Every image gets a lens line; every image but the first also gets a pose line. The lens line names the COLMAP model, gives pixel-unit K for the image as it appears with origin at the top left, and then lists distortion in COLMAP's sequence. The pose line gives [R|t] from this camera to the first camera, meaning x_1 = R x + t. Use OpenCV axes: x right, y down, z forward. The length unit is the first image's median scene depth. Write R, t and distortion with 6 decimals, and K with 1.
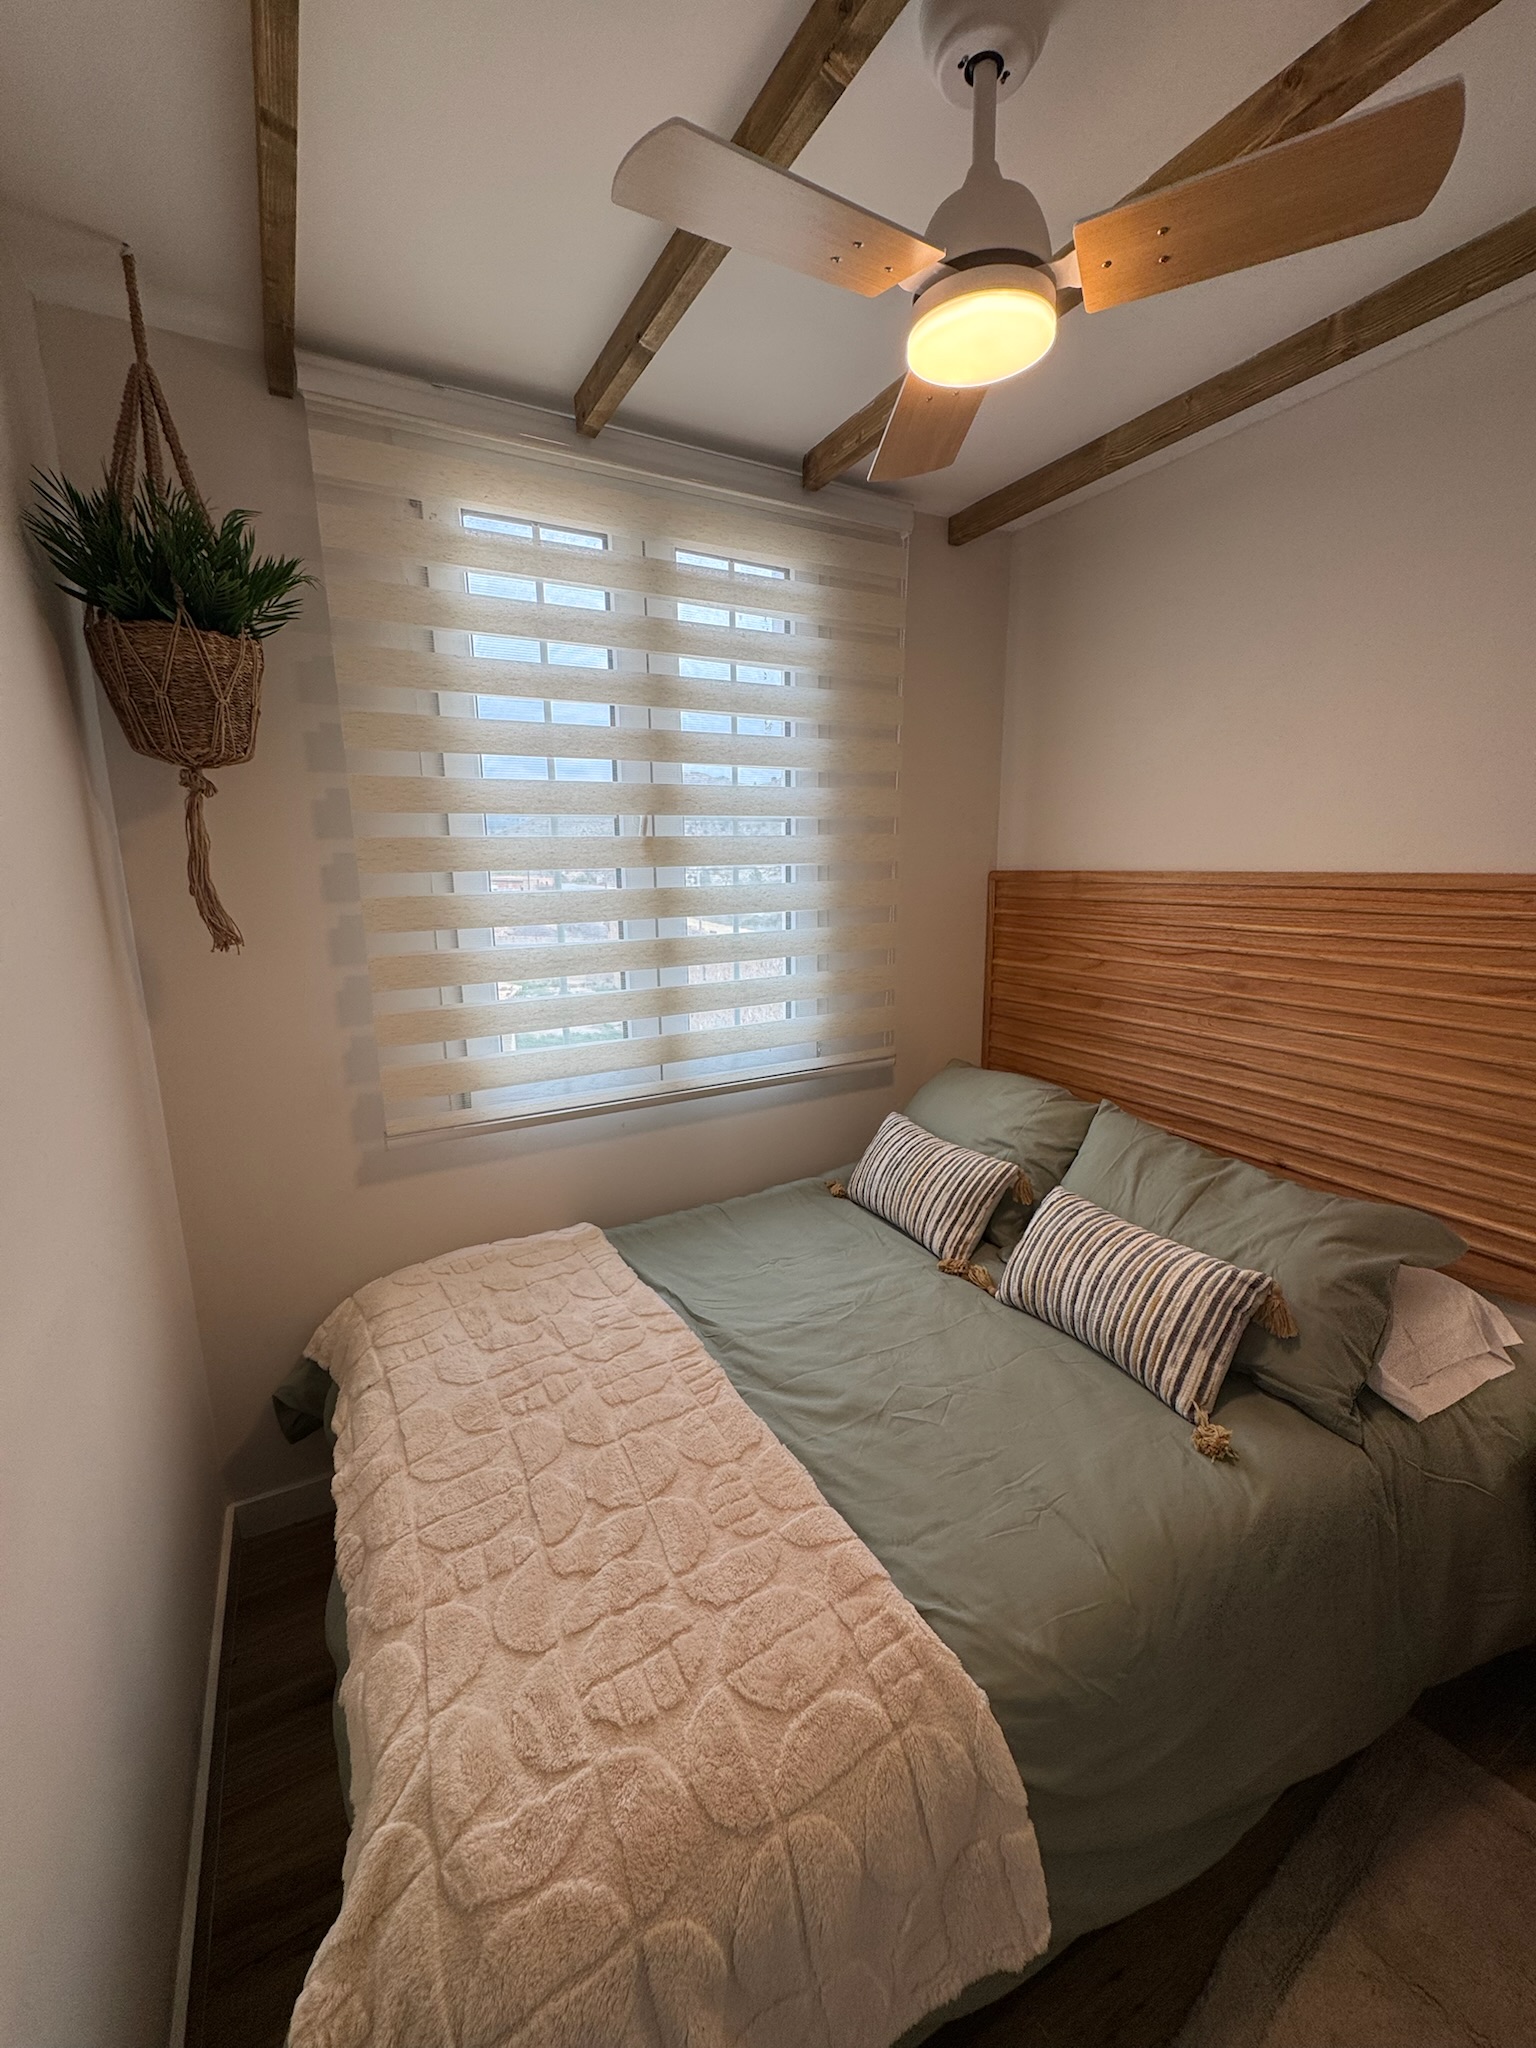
lens RADIAL K [[819.7, 0, 768.0], [0, 819.7, 1024.0], [0, 0, 1]] dist [-0.000551, -0.000122]
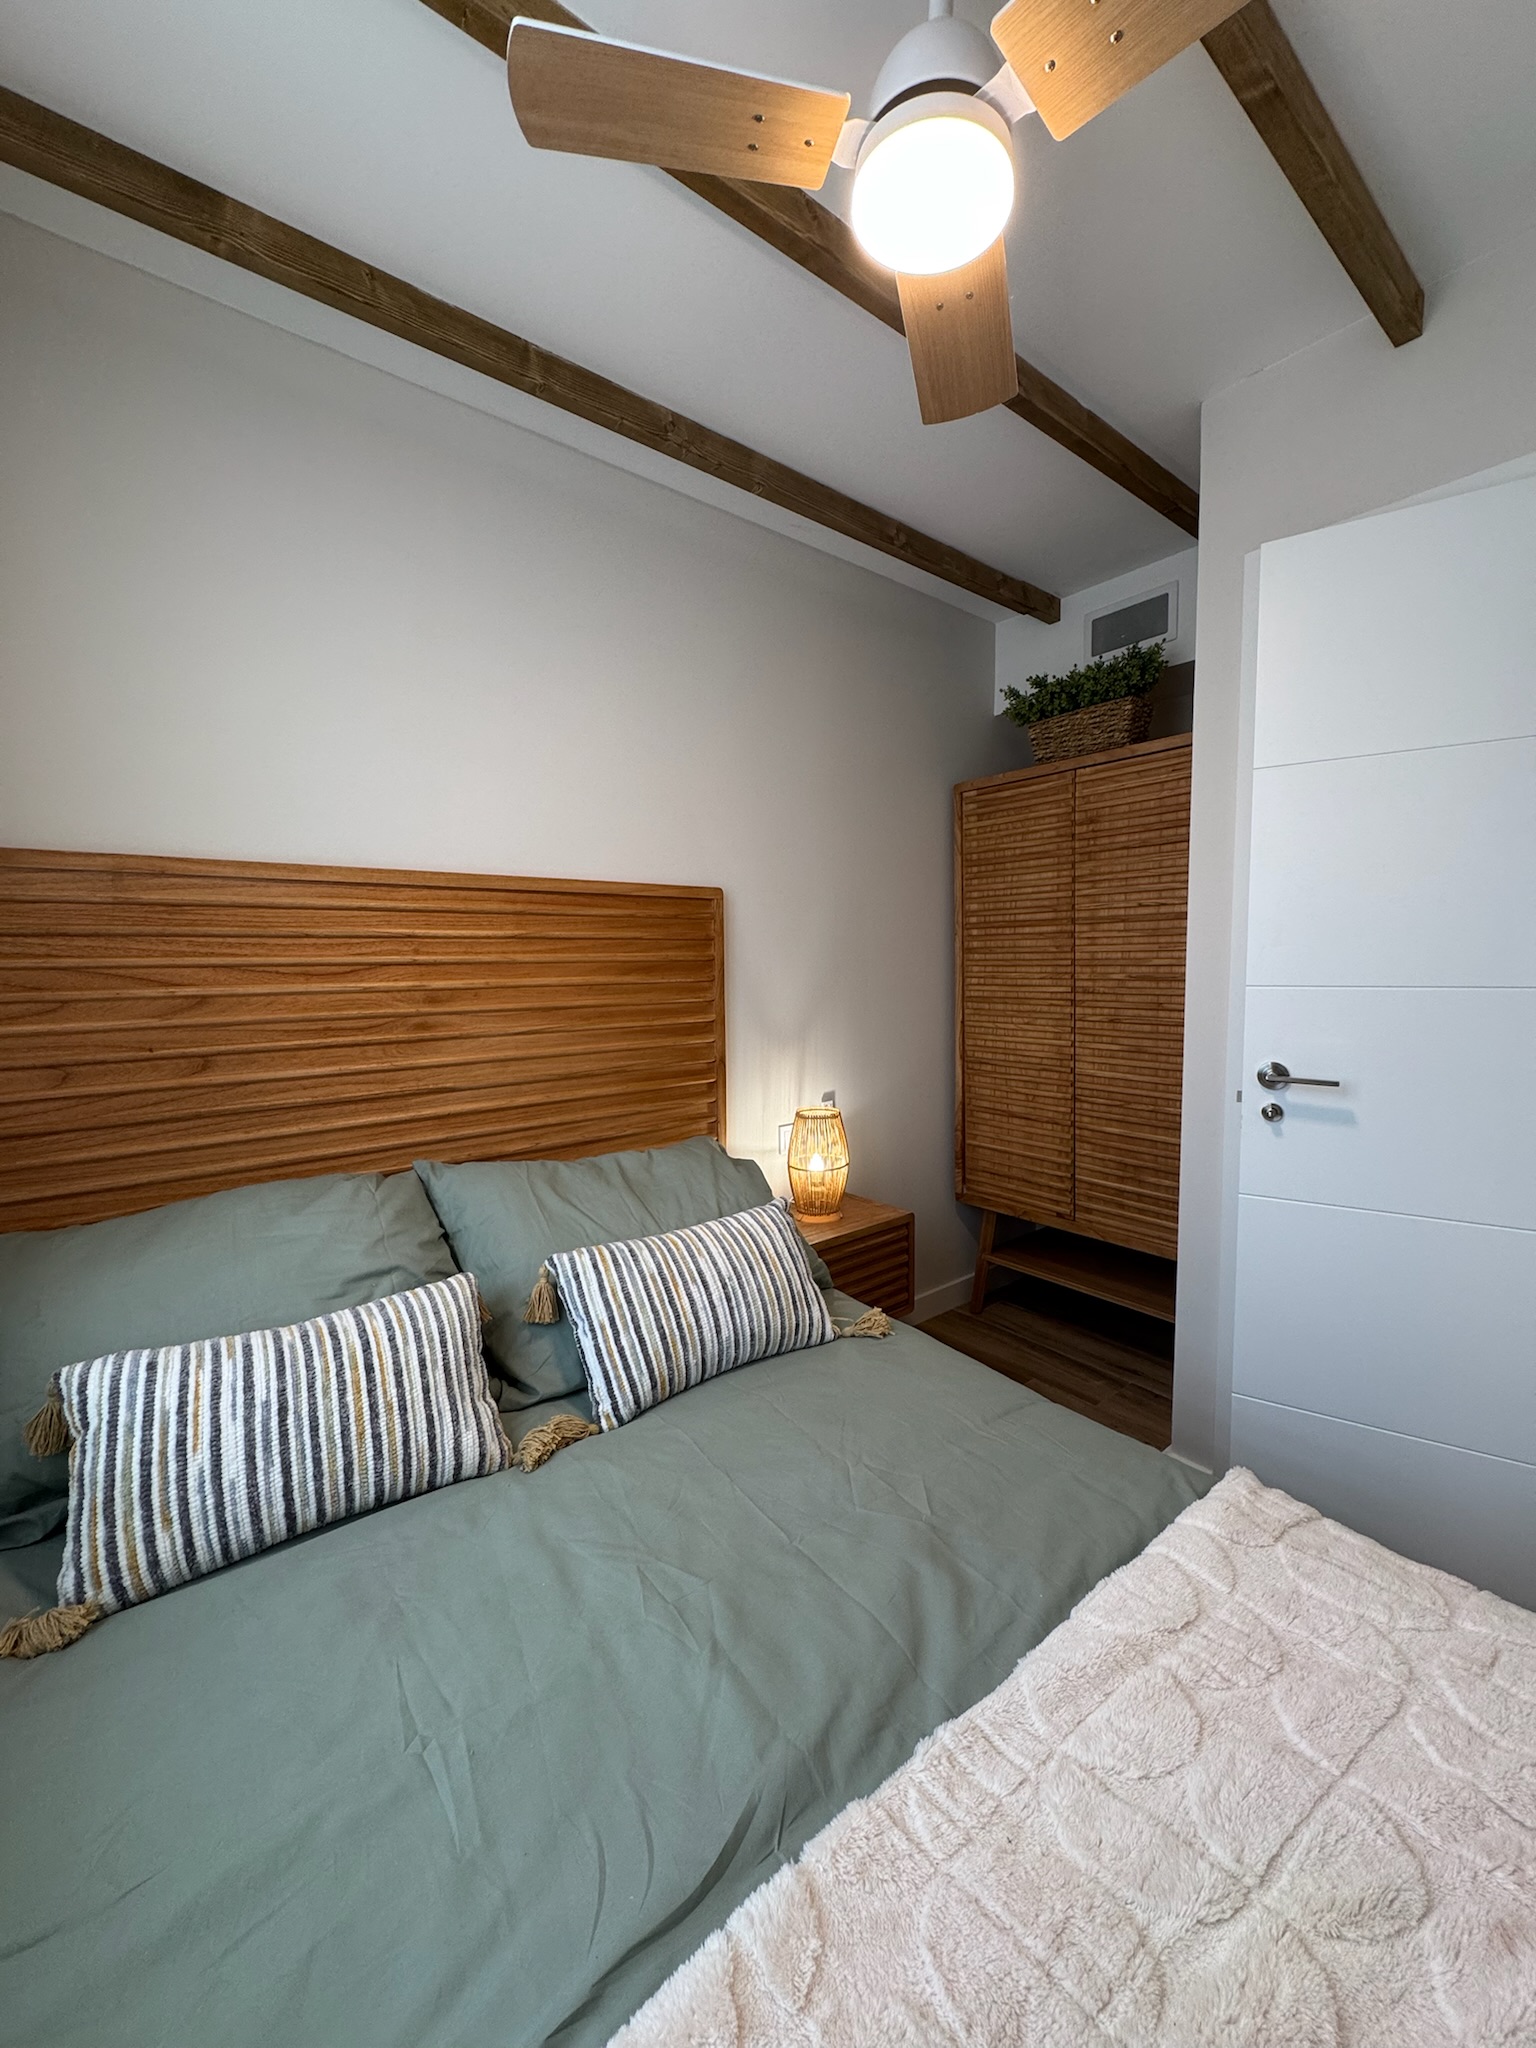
lens RADIAL K [[819.7, 0, 768.0], [0, 819.7, 1024.0], [0, 0, 1]] dist [-0.000551, -0.000122]
pose [[-0.165521, -0.064832, 0.984073, -0.361249], [0.205935, 0.973568, 0.098778, -0.034498], [-0.964465, 0.219005, -0.147795, 0.809878]]
